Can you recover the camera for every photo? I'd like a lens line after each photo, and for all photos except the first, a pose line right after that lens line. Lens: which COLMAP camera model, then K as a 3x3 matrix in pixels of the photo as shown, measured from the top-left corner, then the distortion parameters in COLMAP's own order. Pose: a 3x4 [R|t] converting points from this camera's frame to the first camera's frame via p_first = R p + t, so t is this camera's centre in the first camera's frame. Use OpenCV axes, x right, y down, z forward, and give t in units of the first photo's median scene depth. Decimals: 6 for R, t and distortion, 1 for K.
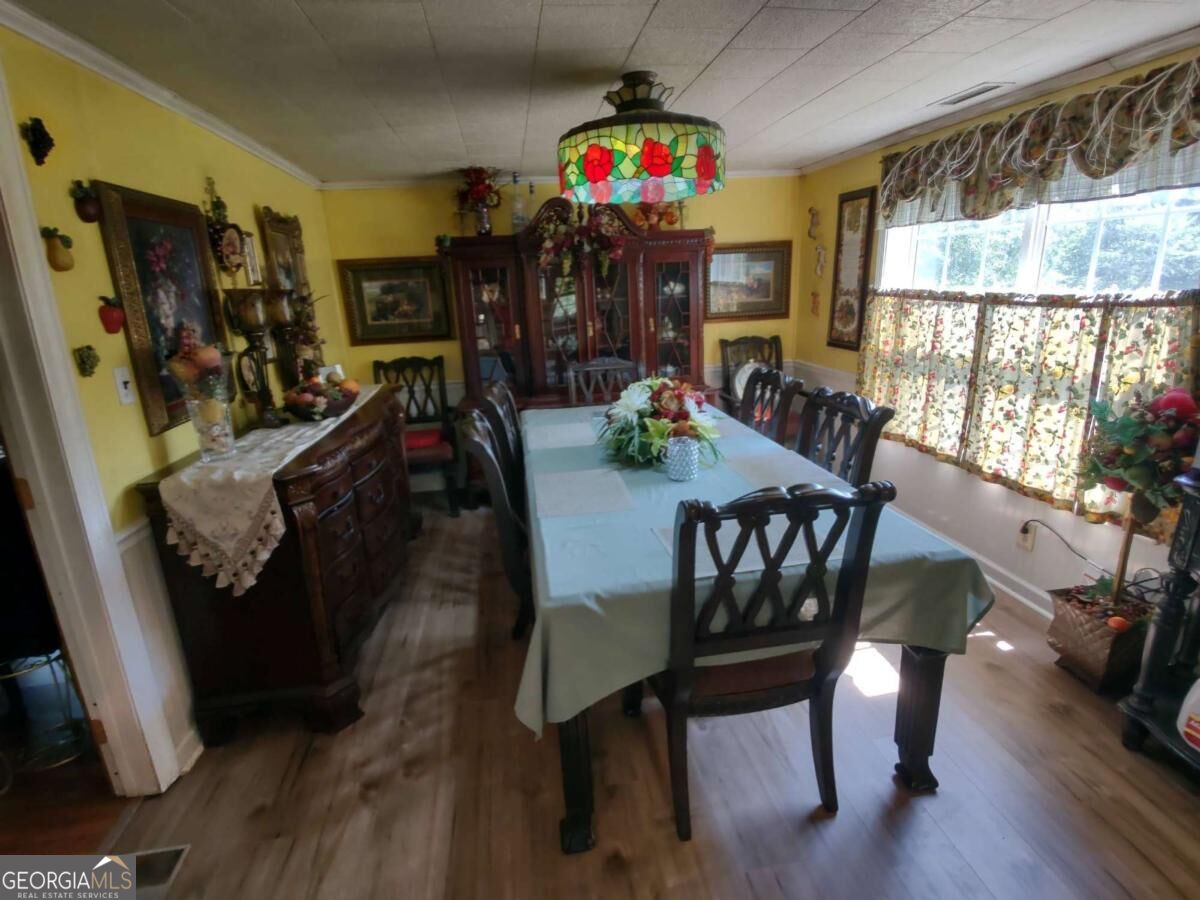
lens RADIAL K [[599.5, 0, 611.7], [0, 599.5, 449.4], [0, 0, 1]] dist [0.014227, -0.017258]
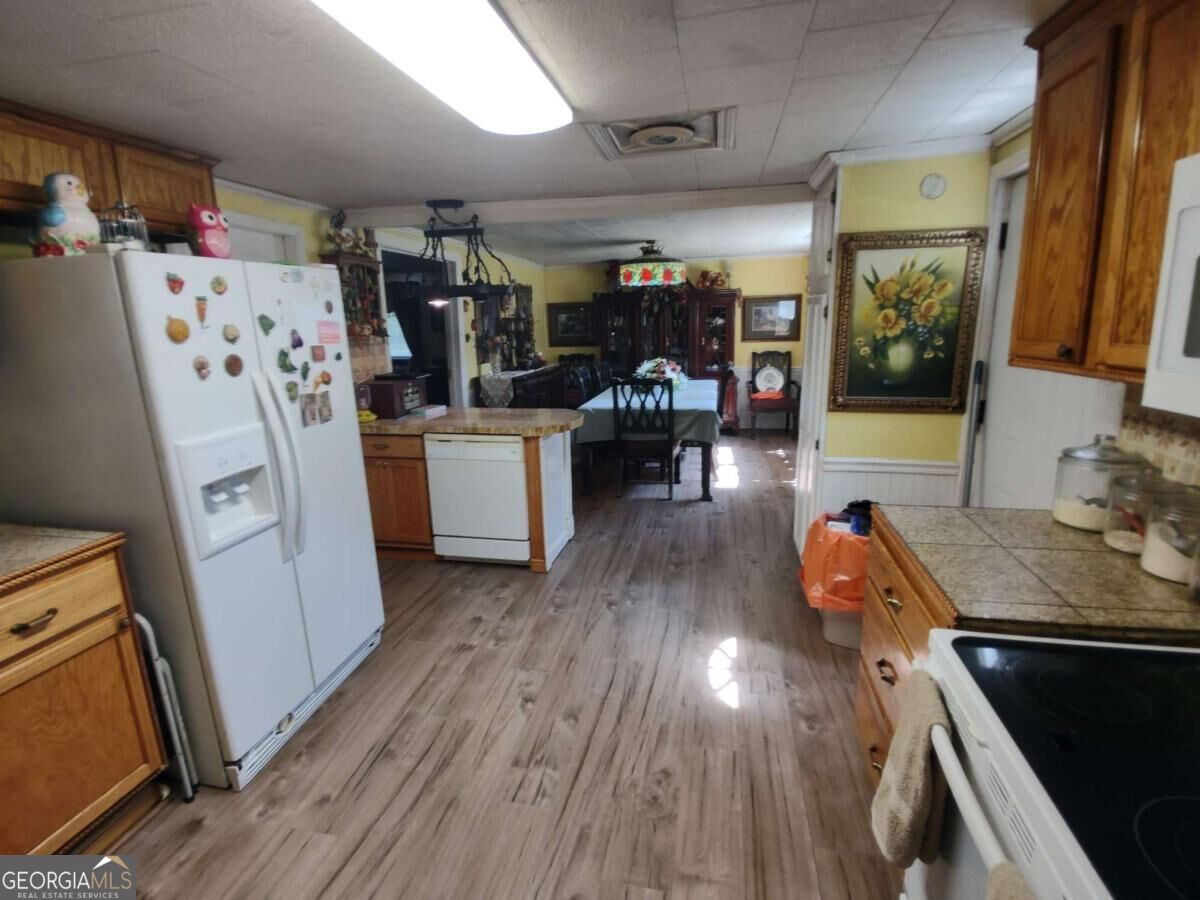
lens RADIAL K [[593.8, 0, 608.6], [0, 593.8, 447.9], [0, 0, 1]] dist [0.014306, -0.016202]
pose [[0.940694, 0.092229, -0.326479, 0.575421], [-0.107721, 0.993739, -0.029653, 0.270240], [0.321700, 0.063063, 0.944739, -1.049517]]
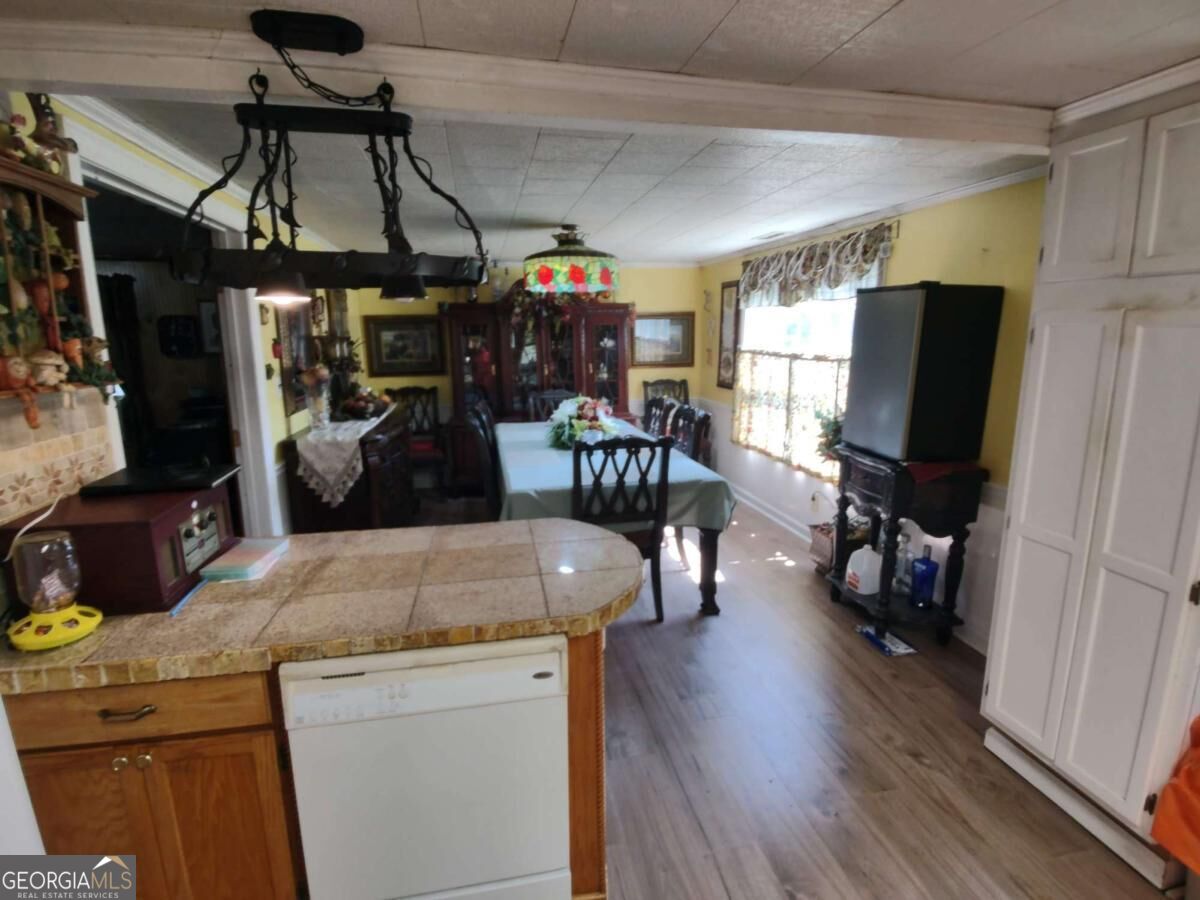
lens RADIAL K [[593.8, 0, 608.6], [0, 593.8, 447.9], [0, 0, 1]] dist [0.014306, -0.016202]
pose [[0.998435, 0.021160, 0.051766, 0.056806], [-0.016759, 0.996324, -0.084012, 0.128446], [-0.053354, 0.083013, 0.995119, -0.502211]]
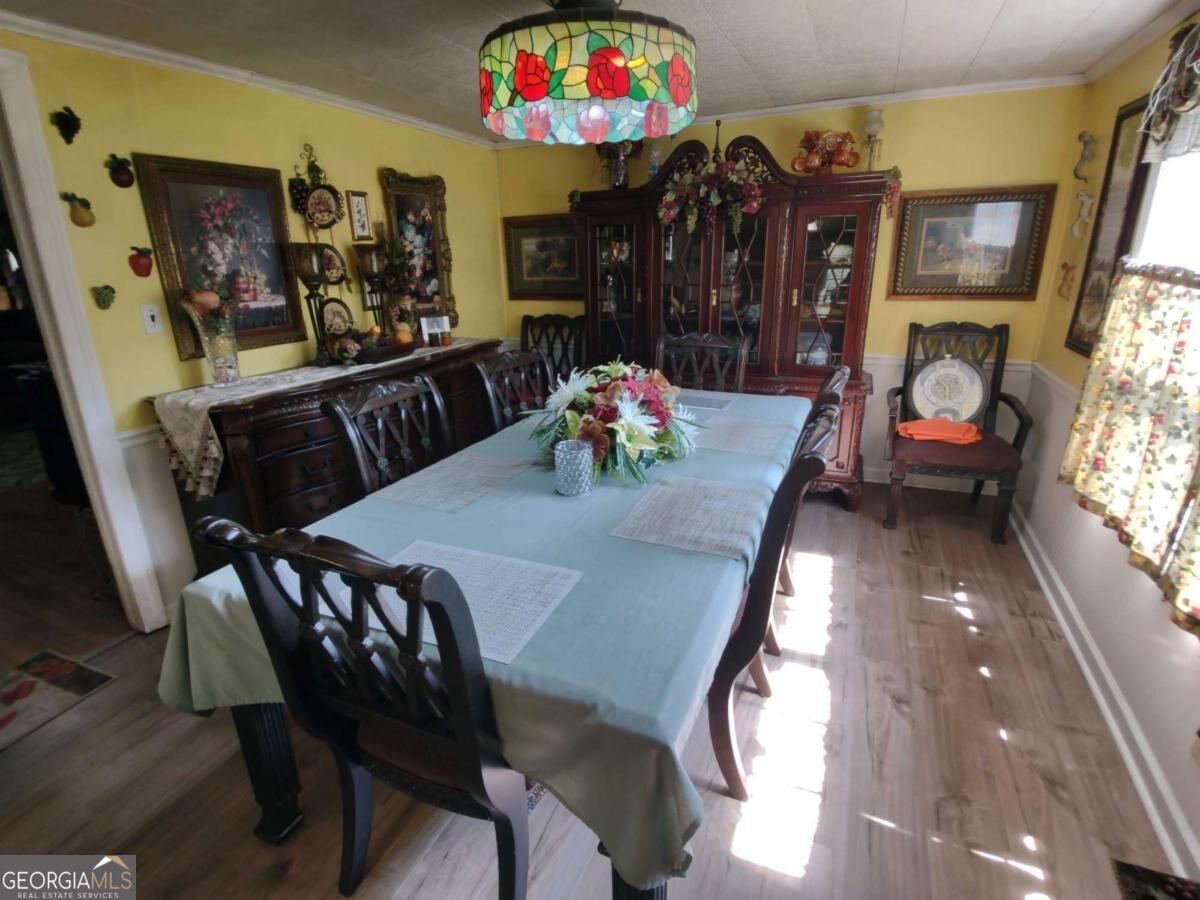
lens RADIAL K [[588.7, 0, 596.8], [0, 588.7, 453.3], [0, 0, 1]] dist [0.009406, -0.016944]
pose [[0.835889, 0.198372, -0.511800, 0.408043], [-0.159684, 0.979966, 0.119029, -0.076562], [0.525158, -0.017769, 0.850819, 0.260486]]
